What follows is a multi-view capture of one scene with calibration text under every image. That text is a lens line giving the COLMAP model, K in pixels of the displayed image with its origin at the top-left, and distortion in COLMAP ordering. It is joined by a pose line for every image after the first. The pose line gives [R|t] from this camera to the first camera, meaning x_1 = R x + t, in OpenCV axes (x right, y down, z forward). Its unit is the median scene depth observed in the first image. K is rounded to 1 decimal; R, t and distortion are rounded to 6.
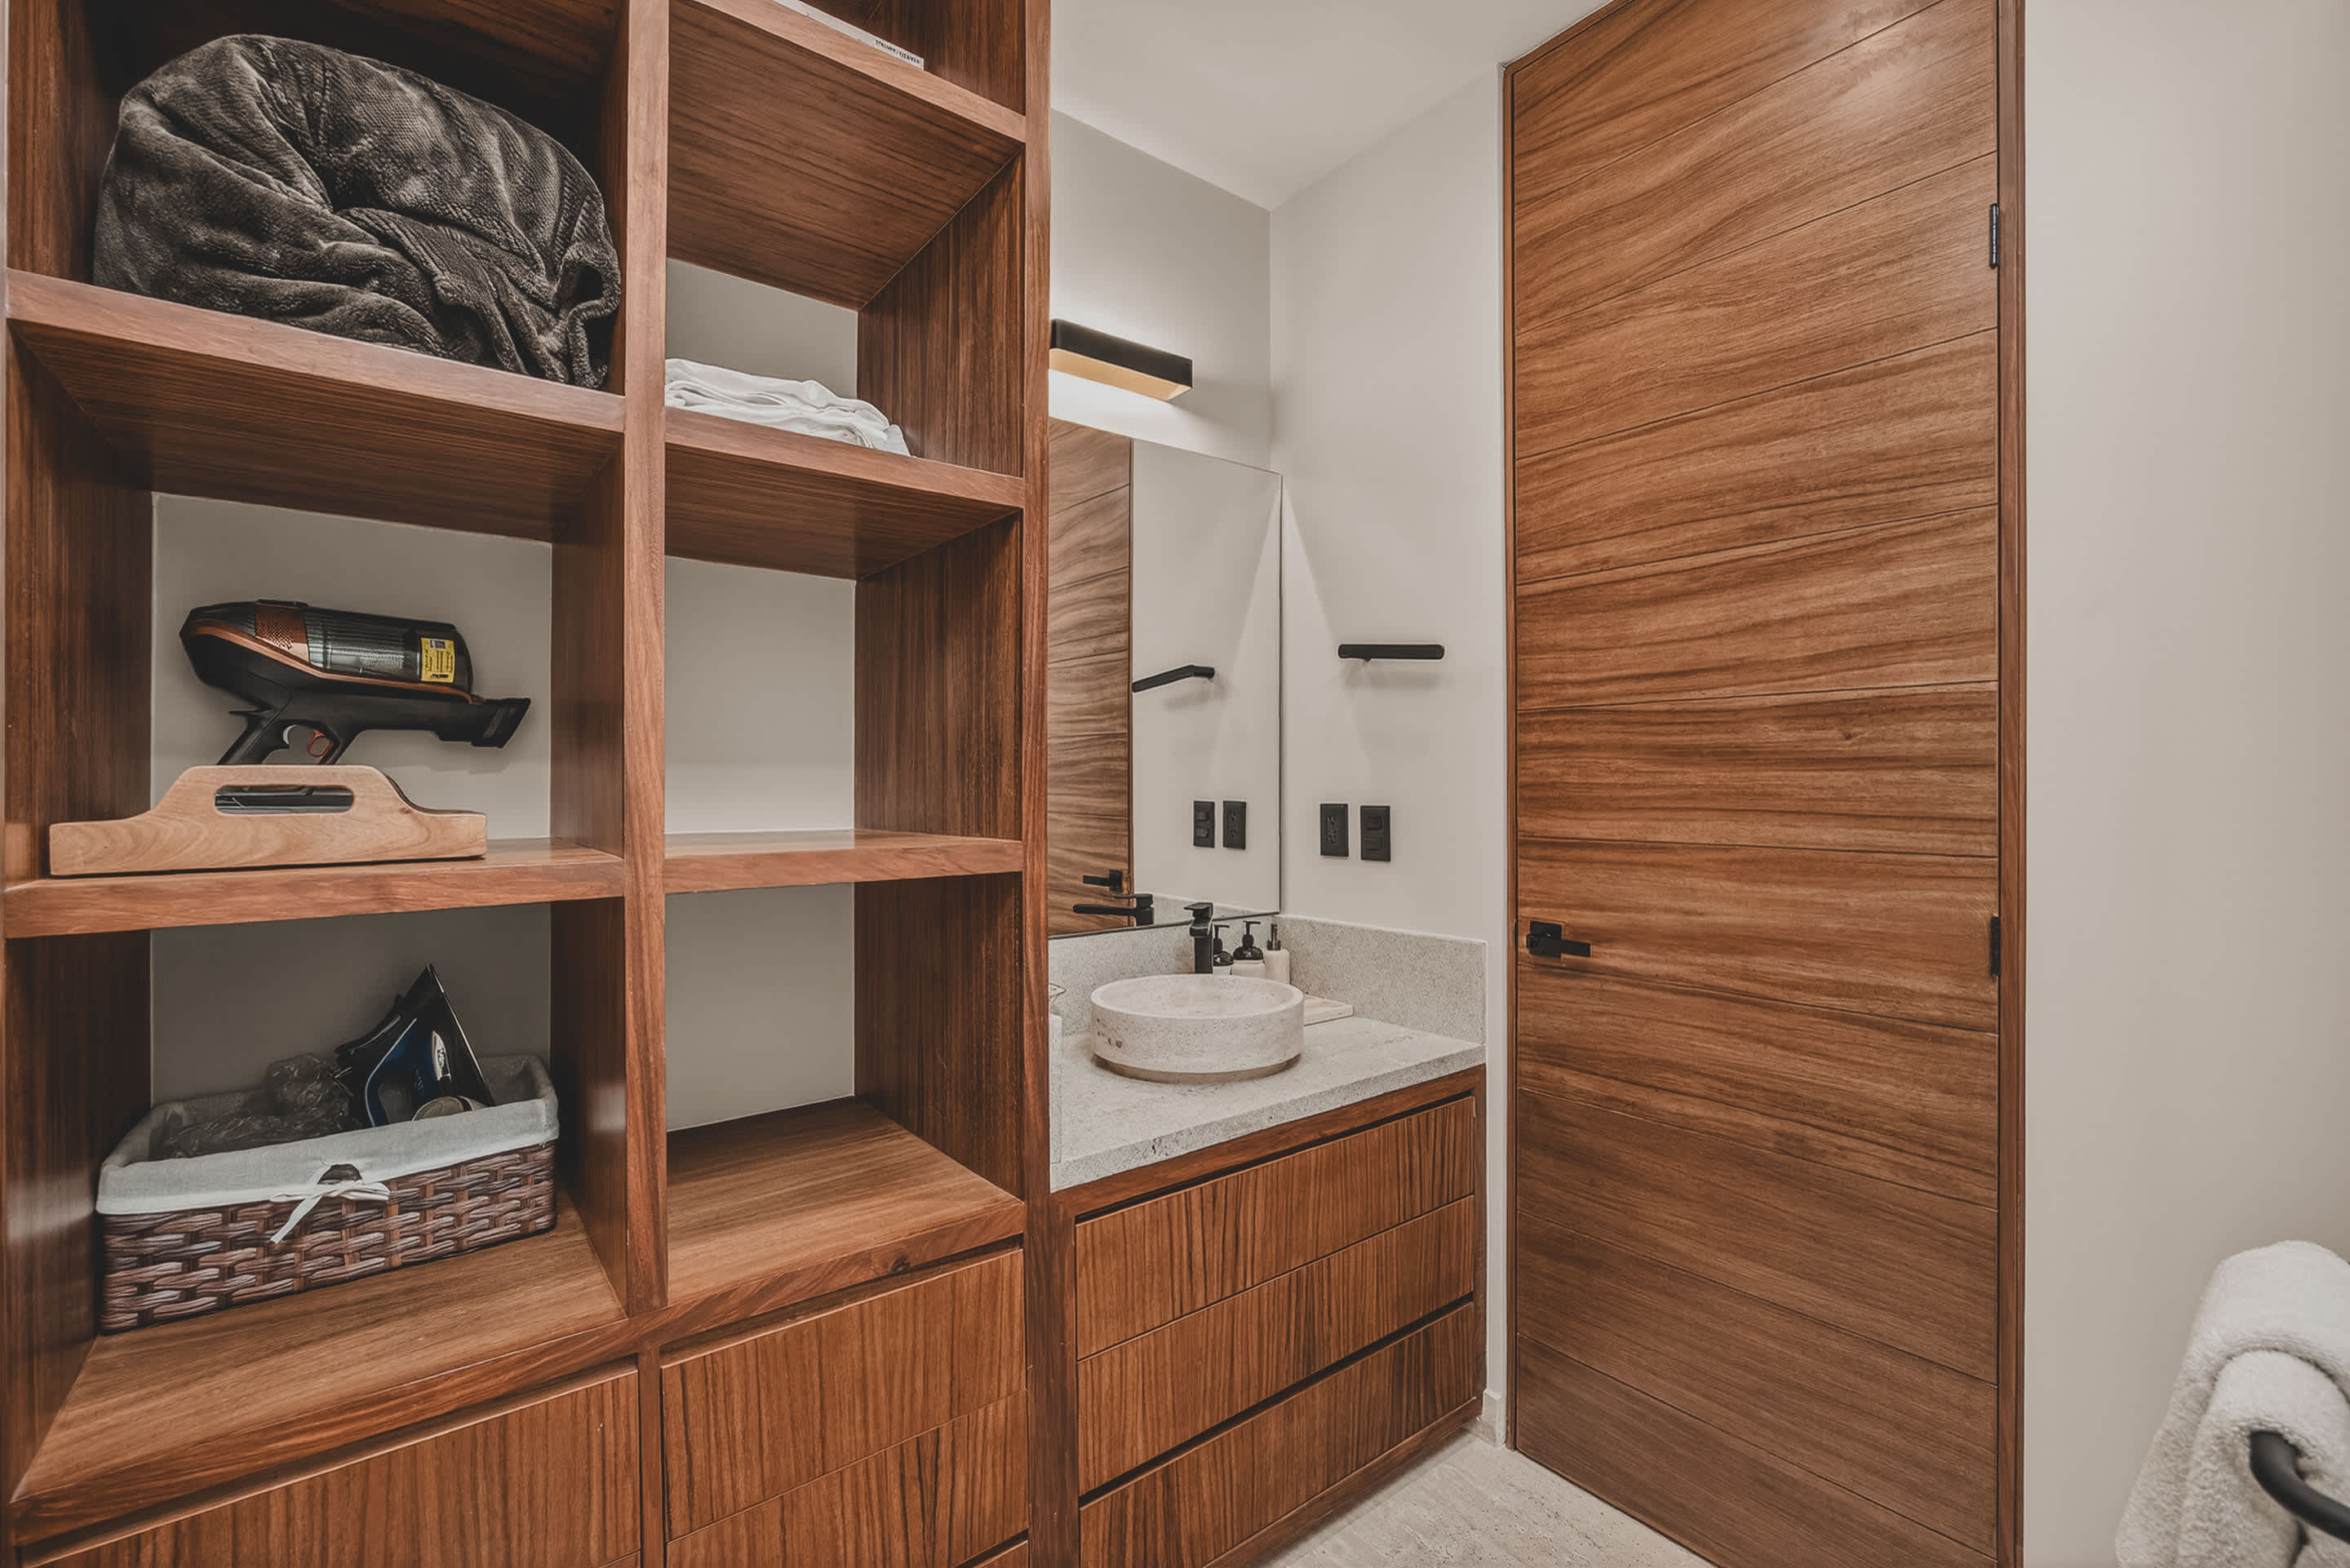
lens RADIAL K [[1034.0, 0, 1170.6], [0, 1034.0, 780.4], [0, 0, 1]] dist [-0.025770, 0.011336]
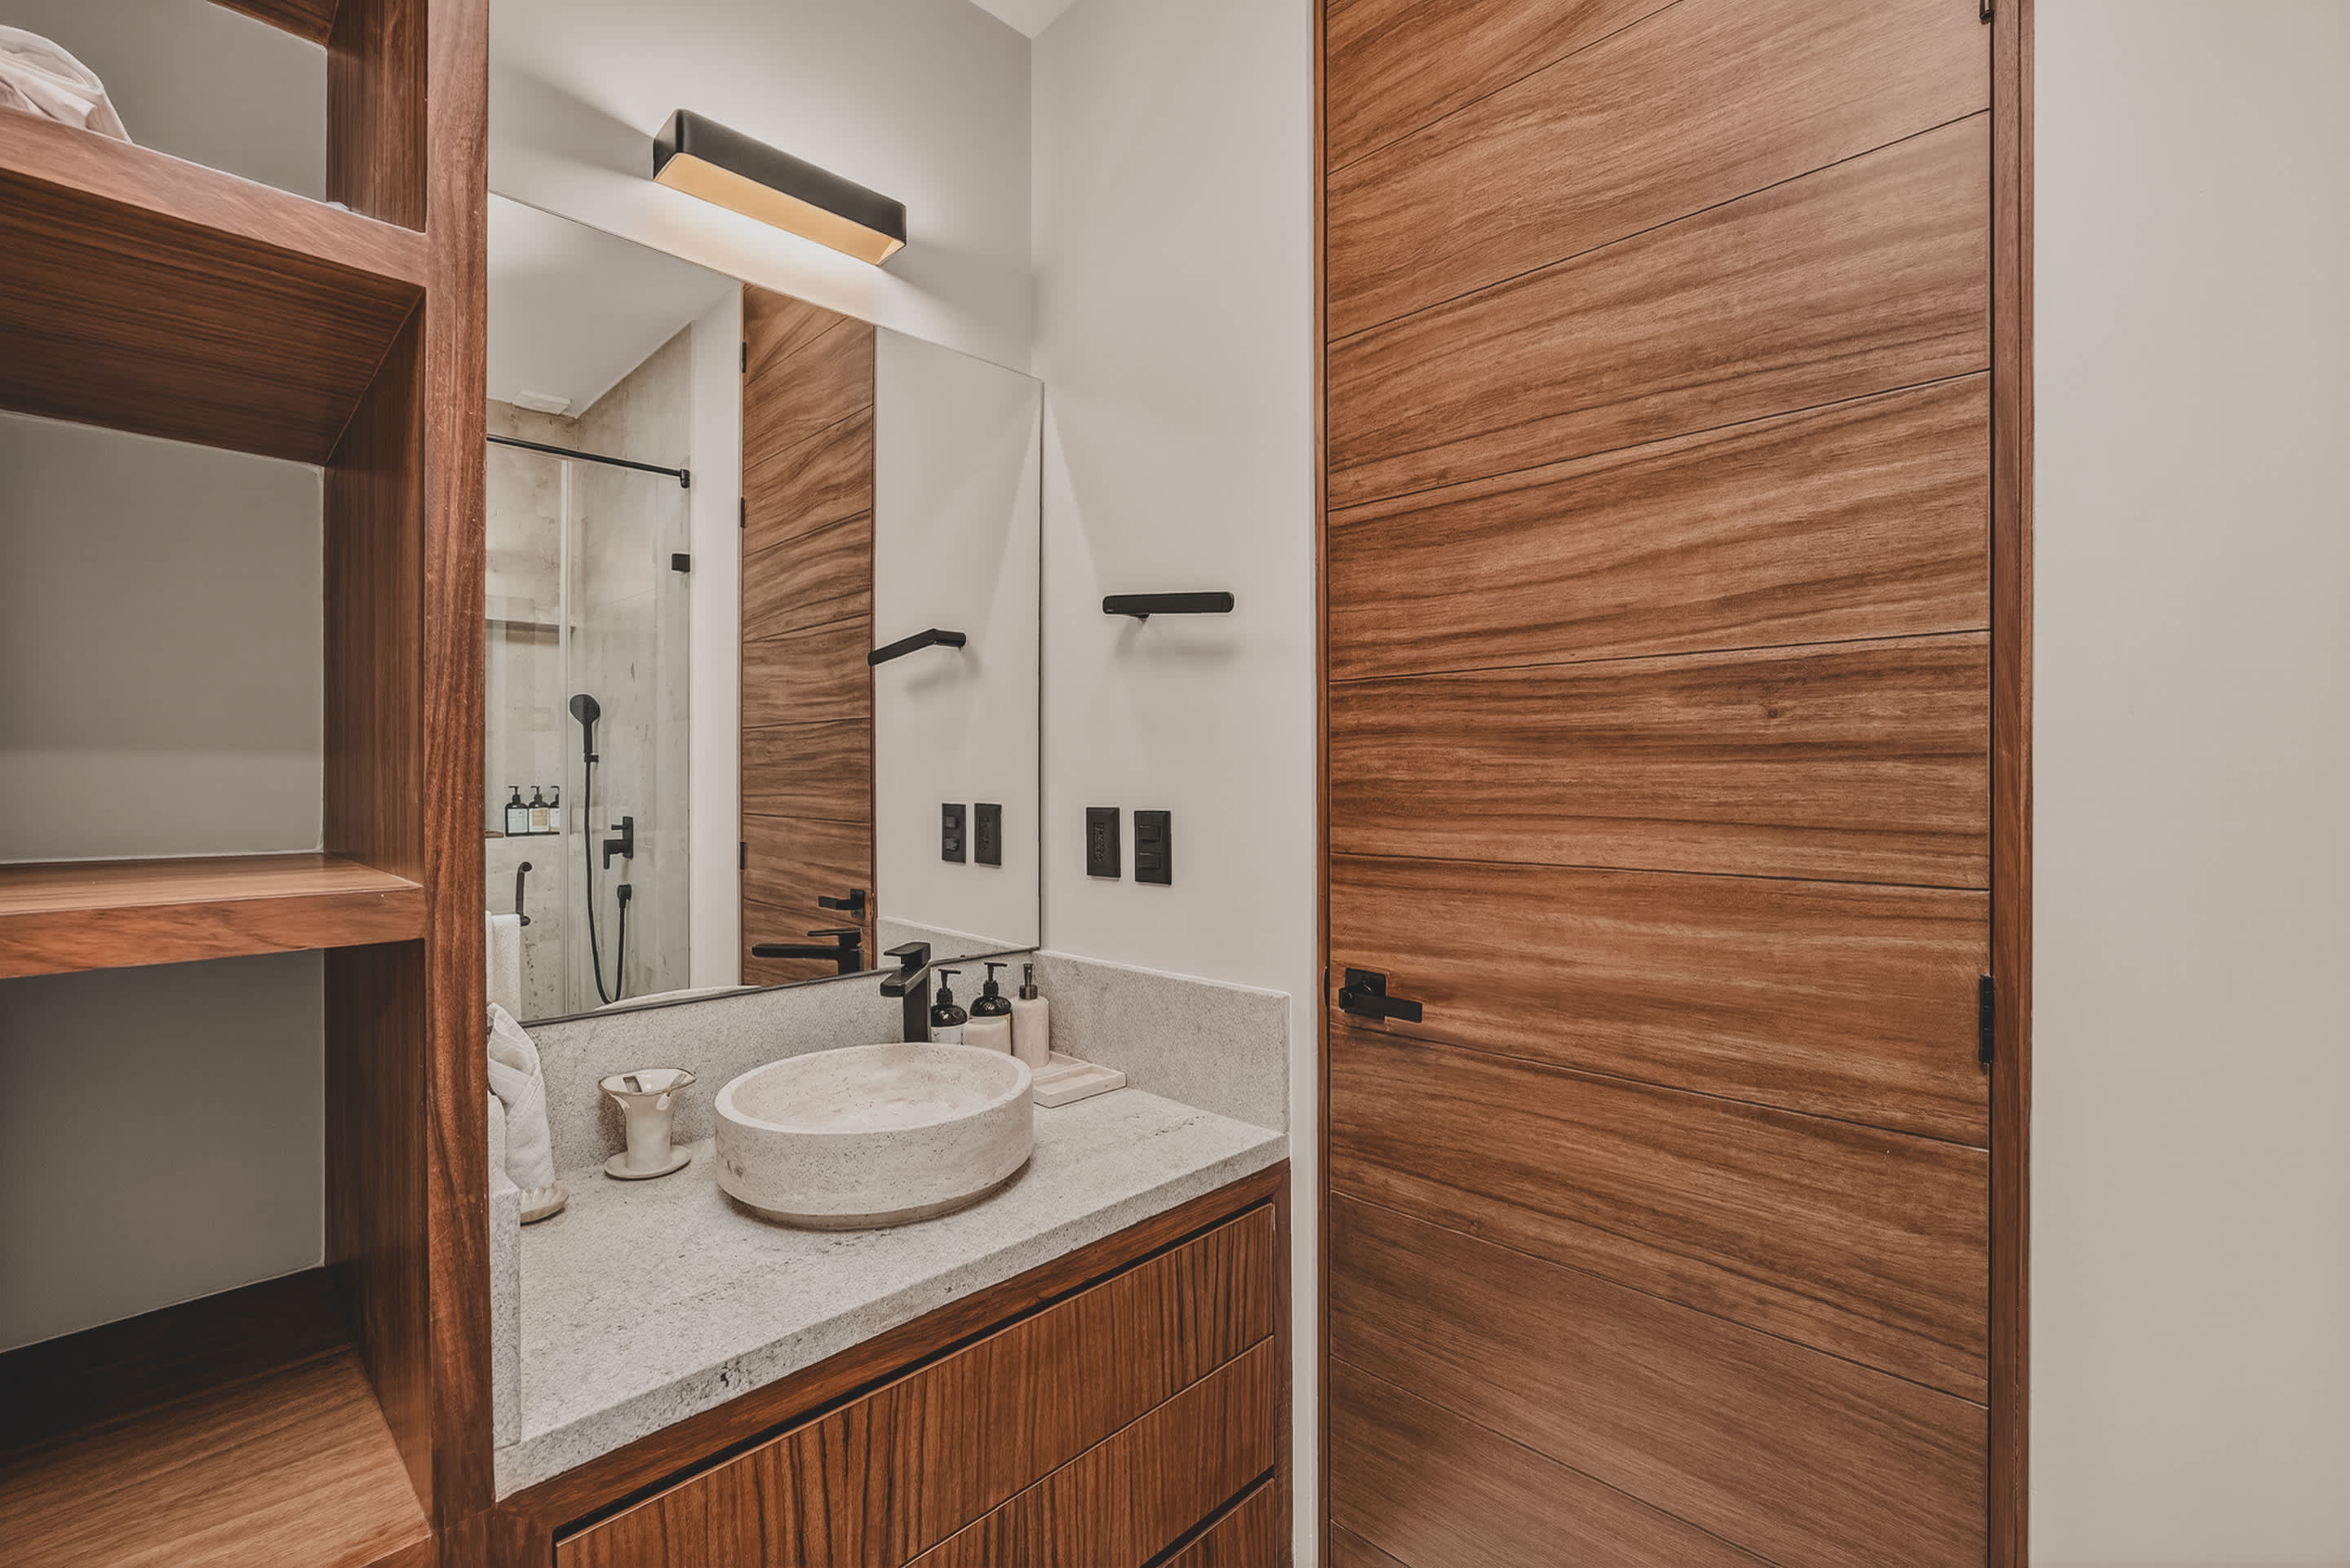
lens RADIAL K [[1034.0, 0, 1170.6], [0, 1034.0, 780.4], [0, 0, 1]] dist [-0.025770, 0.011336]
pose [[0.992031, -0.000746, 0.125994, 0.147962], [0.000376, 0.999996, 0.002960, 0.000435], [-0.125995, -0.002889, 0.992027, 0.318279]]
